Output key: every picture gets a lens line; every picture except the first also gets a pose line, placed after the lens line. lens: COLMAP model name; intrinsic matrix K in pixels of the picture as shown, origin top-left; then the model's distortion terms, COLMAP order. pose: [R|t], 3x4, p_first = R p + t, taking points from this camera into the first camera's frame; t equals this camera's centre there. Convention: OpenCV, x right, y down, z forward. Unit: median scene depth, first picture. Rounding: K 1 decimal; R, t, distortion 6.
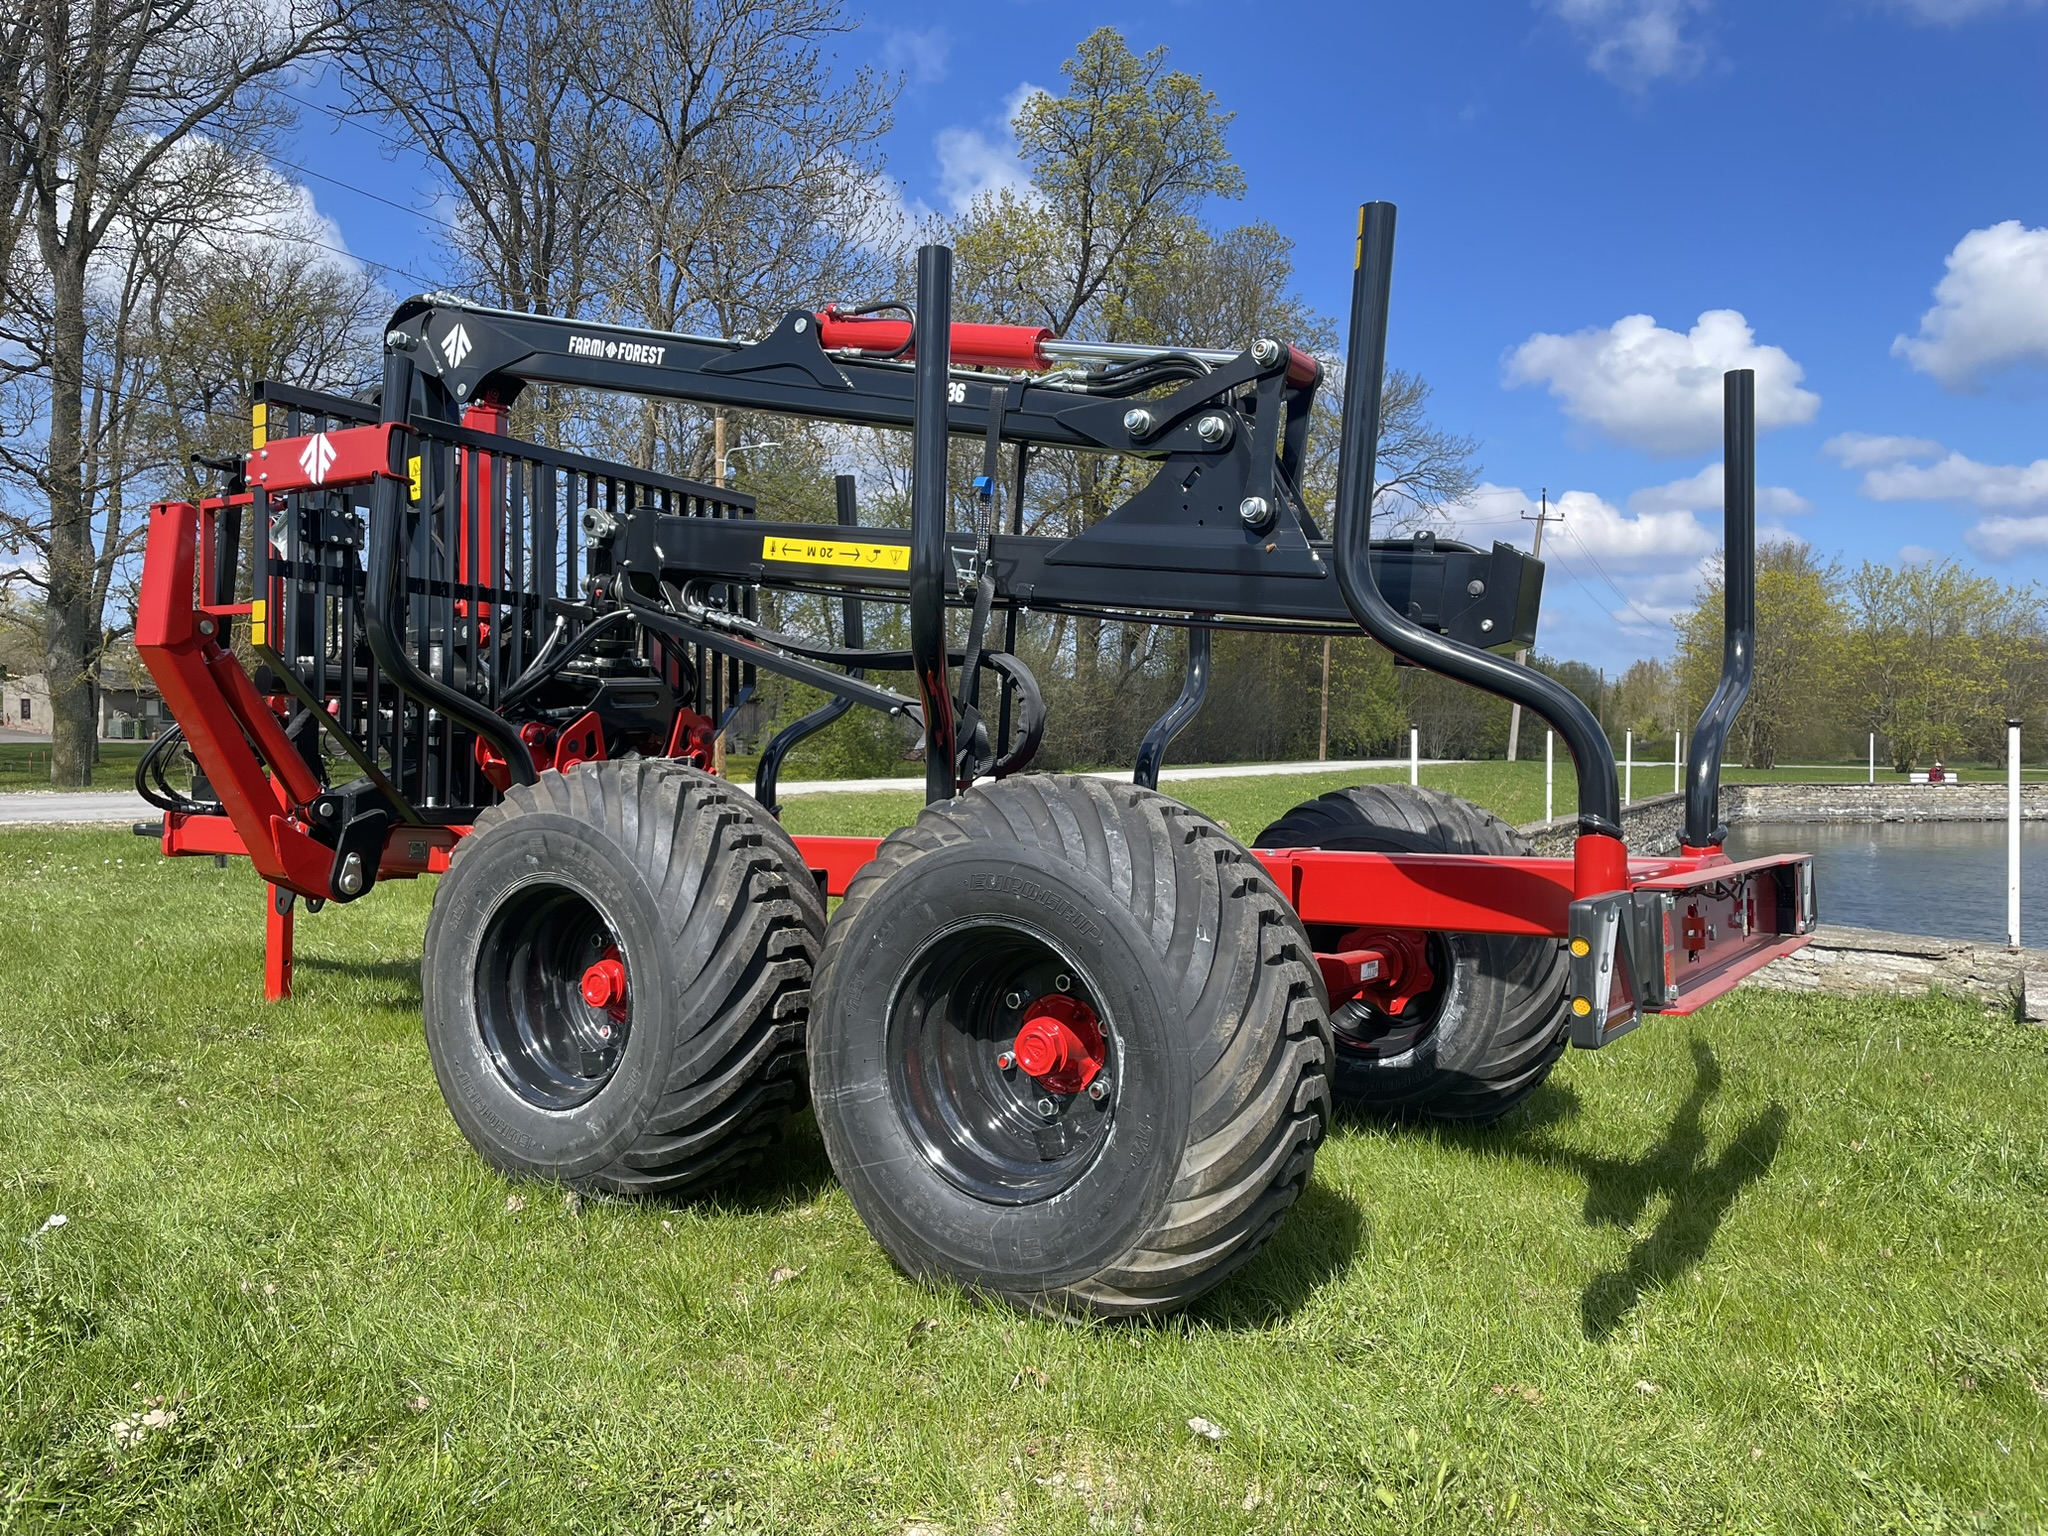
lens RADIAL K [[1547.0, 0, 1032.6], [0, 1547.0, 768.0], [0, 0, 1]] dist [0.112981, -0.147778]
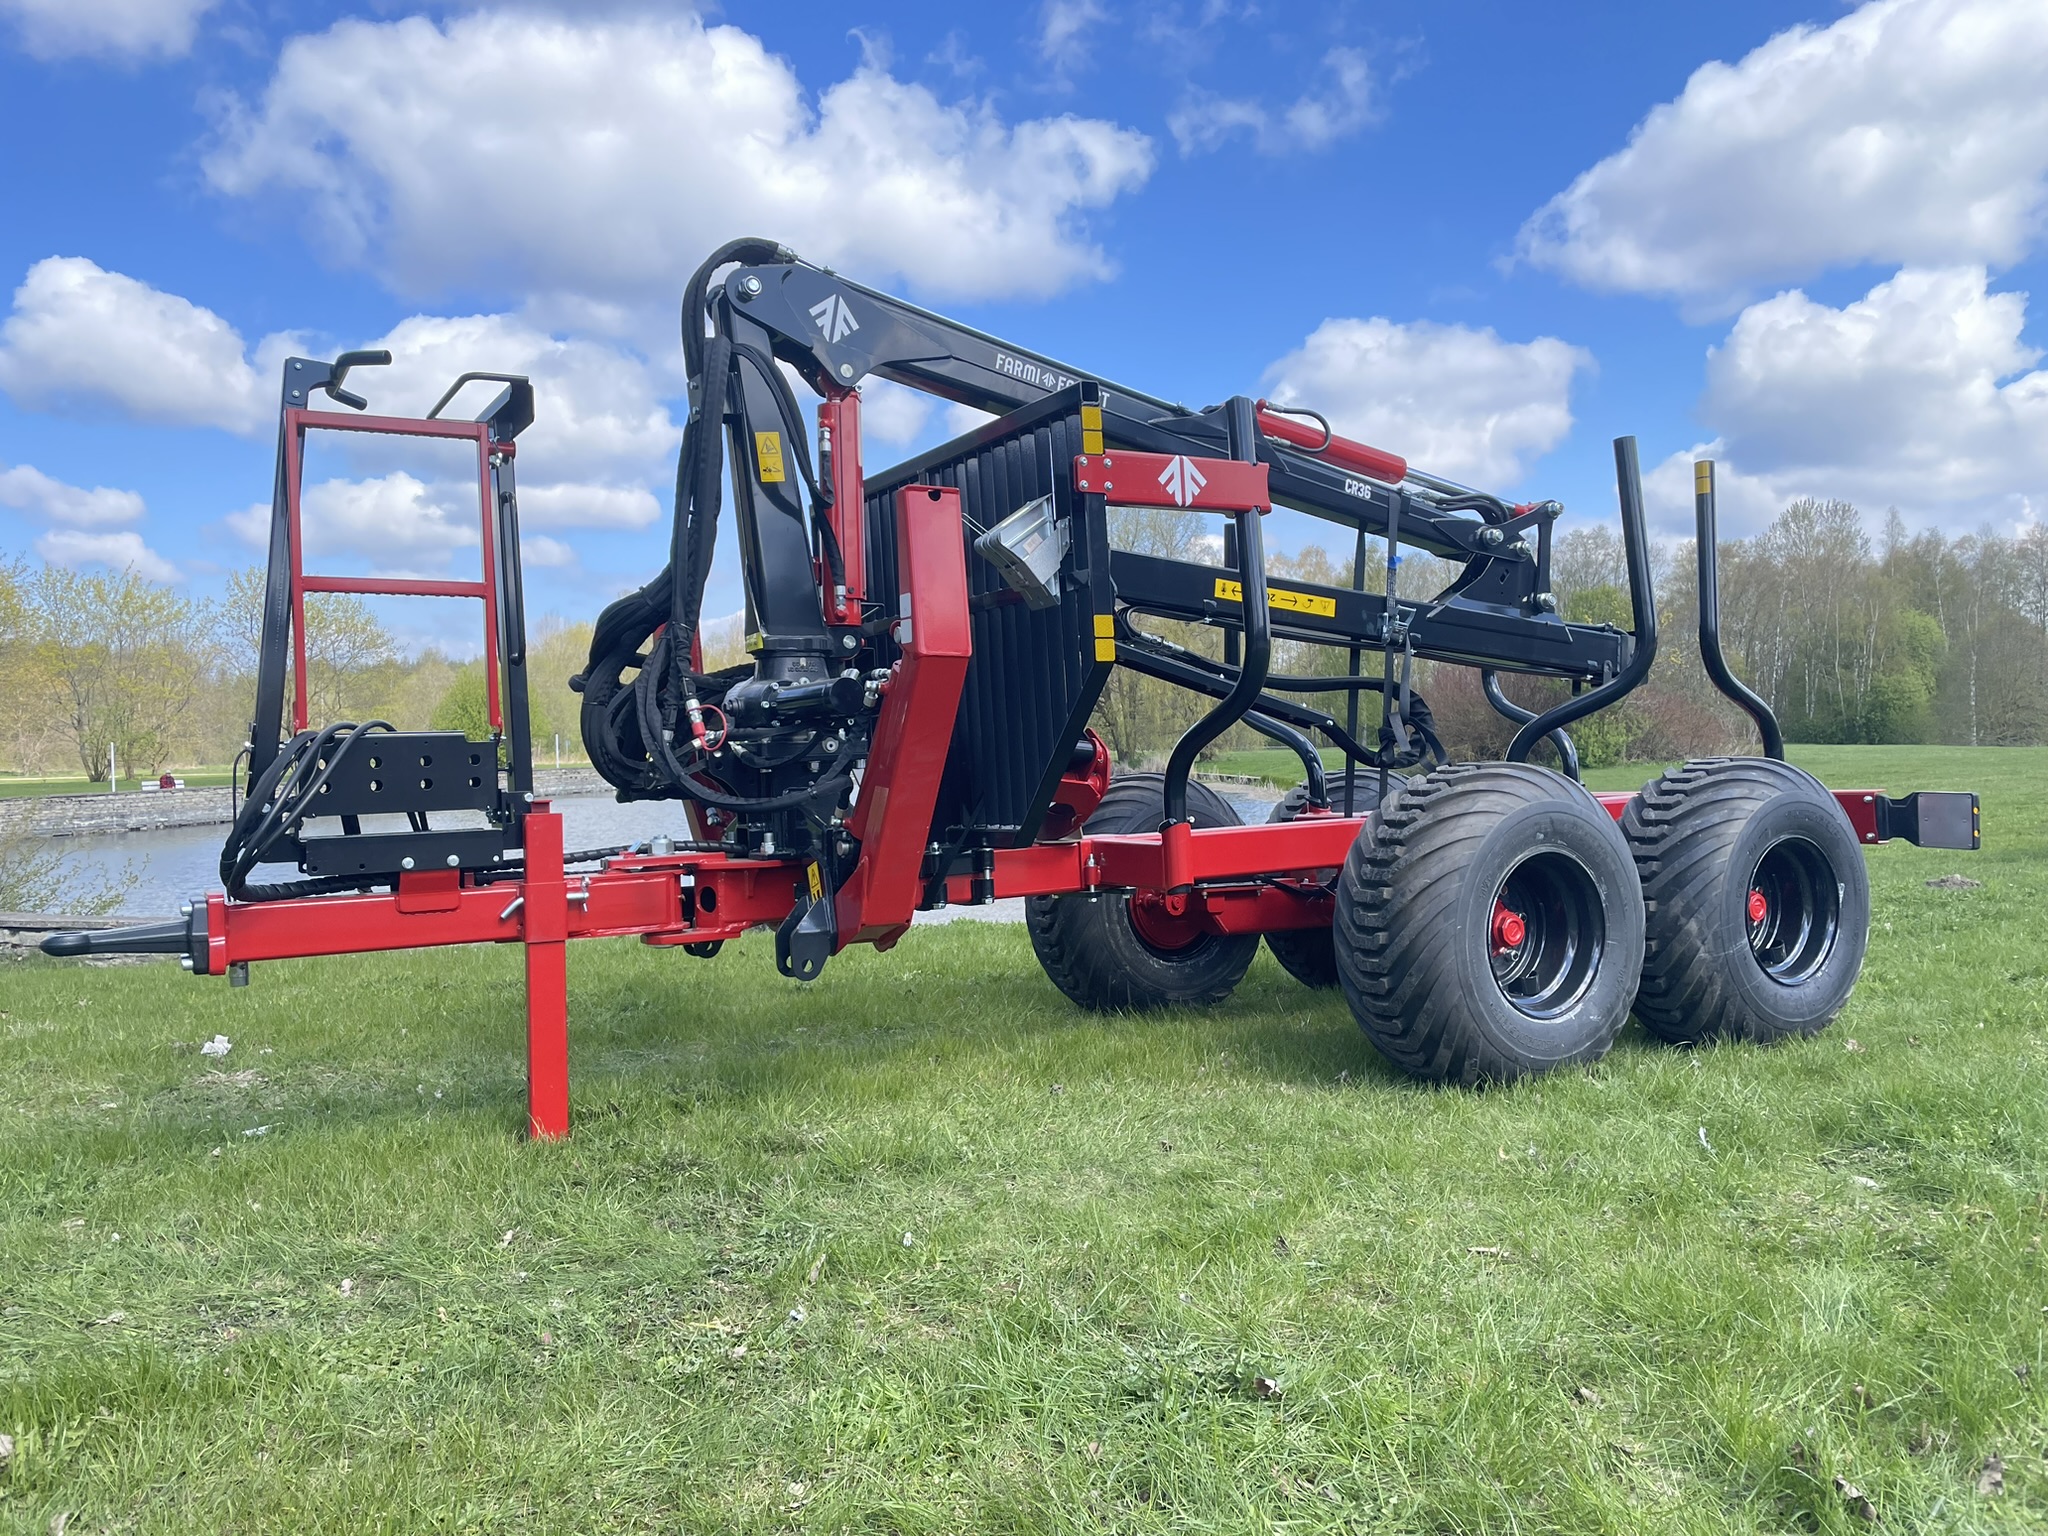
lens RADIAL K [[1515.7, 0, 996.7], [0, 1515.7, 767.6], [0, 0, 1]] dist [0.085248, -0.114026]
pose [[0.447367, -0.033931, 0.893706, -1.283732], [0.039742, 0.999047, 0.018037, -0.031686], [-0.893467, 0.027449, 0.448289, 0.627696]]
